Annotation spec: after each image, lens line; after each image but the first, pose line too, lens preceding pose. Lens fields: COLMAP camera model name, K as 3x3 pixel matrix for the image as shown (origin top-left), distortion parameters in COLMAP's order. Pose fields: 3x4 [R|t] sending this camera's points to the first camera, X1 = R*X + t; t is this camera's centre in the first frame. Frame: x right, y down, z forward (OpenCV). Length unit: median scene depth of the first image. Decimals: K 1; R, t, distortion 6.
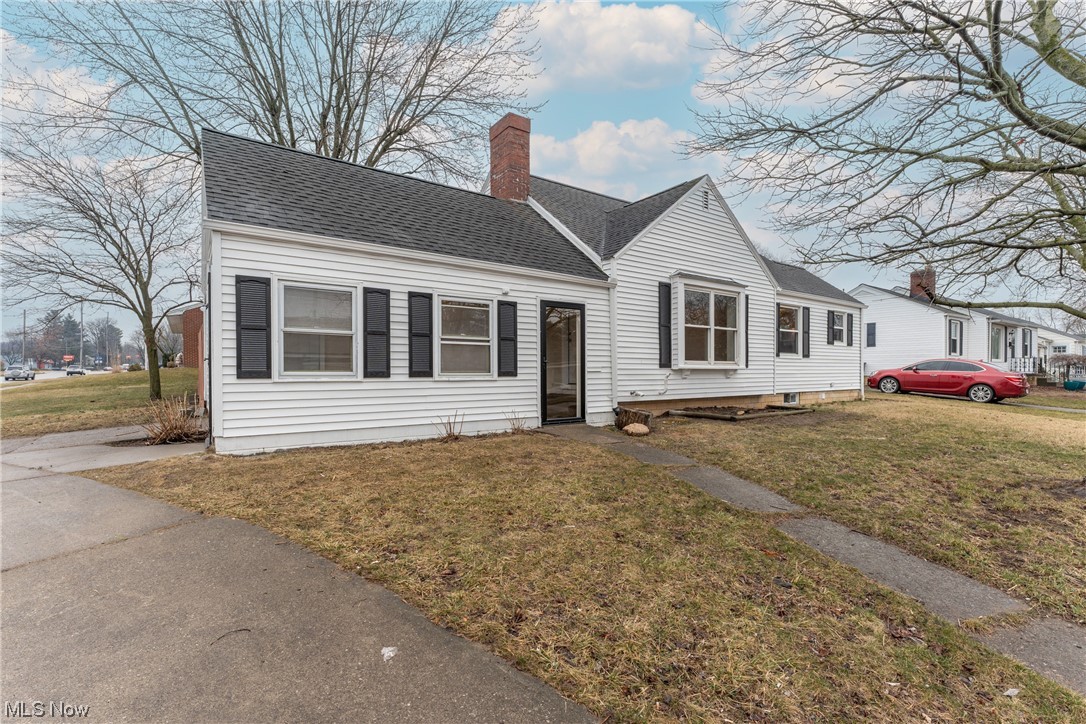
lens RADIAL K [[500.6, 0, 543.7], [0, 500.6, 378.9], [0, 0, 1]] dist [0.002216, 0.000227]
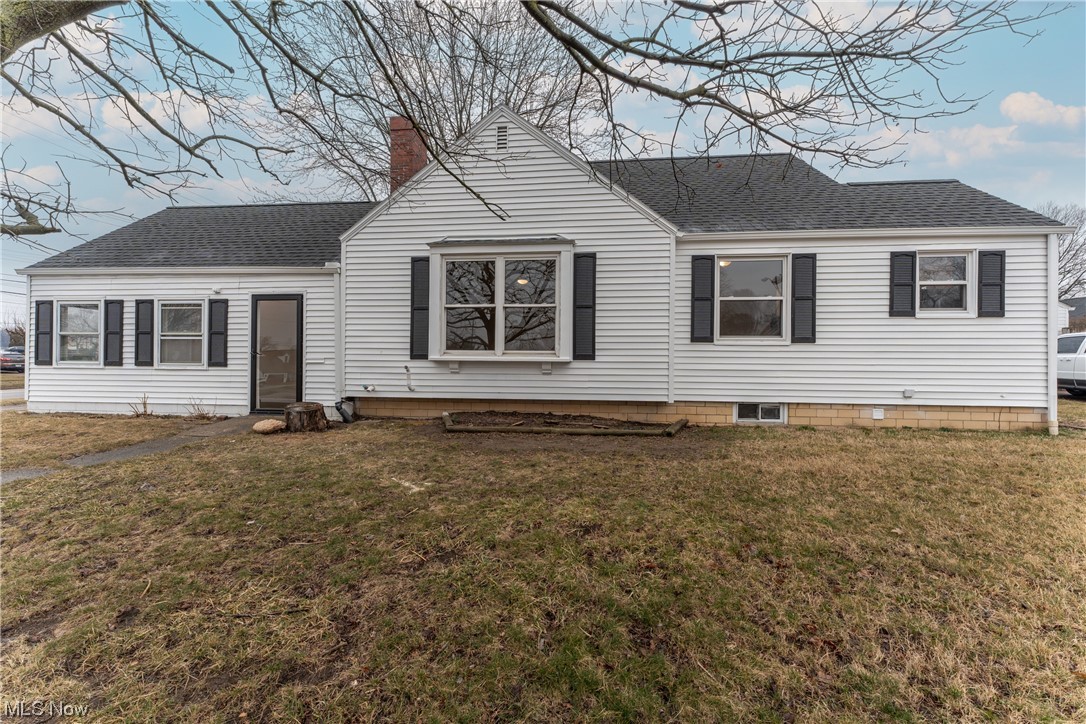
lens RADIAL K [[437.8, 0, 538.0], [0, 437.8, 378.9], [0, 0, 1]] dist [0.001325, 0.000171]
pose [[0.742067, 0.013790, -0.670184, 1.079566], [-0.020865, 0.999779, -0.002532, 0.009718], [0.670001, 0.015863, 0.742190, 0.733520]]
